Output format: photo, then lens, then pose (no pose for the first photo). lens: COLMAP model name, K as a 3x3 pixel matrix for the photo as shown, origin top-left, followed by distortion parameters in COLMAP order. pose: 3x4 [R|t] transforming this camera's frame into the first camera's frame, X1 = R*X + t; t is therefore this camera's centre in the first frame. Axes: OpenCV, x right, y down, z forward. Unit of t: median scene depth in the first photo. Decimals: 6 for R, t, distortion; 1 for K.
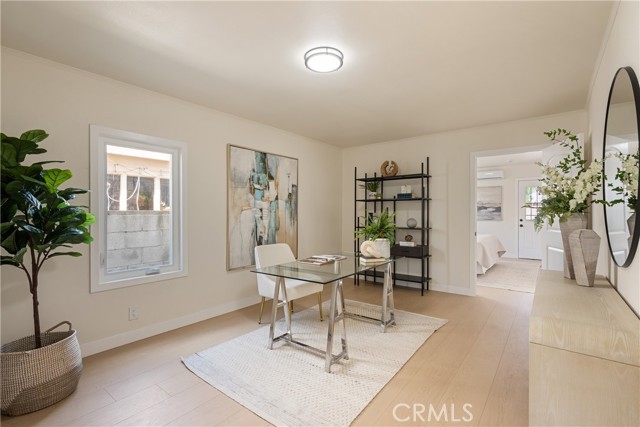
lens RADIAL K [[306.2, 0, 317.6], [0, 306.2, 212.9], [0, 0, 1]] dist [-0.001603, -0.000094]
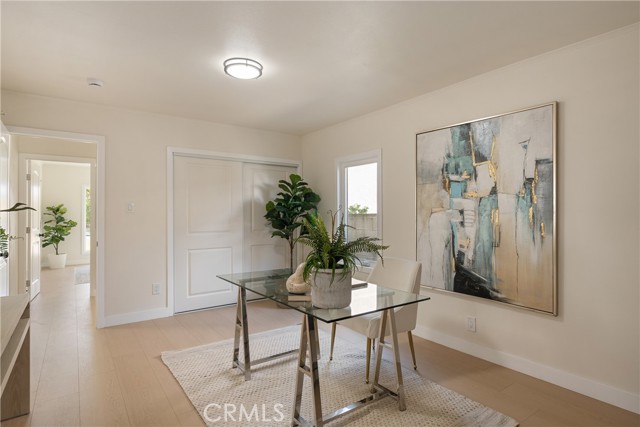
lens RADIAL K [[335.3, 0, 320.1], [0, 335.3, 213.1], [0, 0, 1]] dist [-0.025160, 0.001955]
pose [[-0.285472, -0.006261, -0.958366, 0.599245], [-0.006726, 0.999967, -0.004530, -0.001876], [0.958363, 0.005152, -0.285505, 0.920958]]
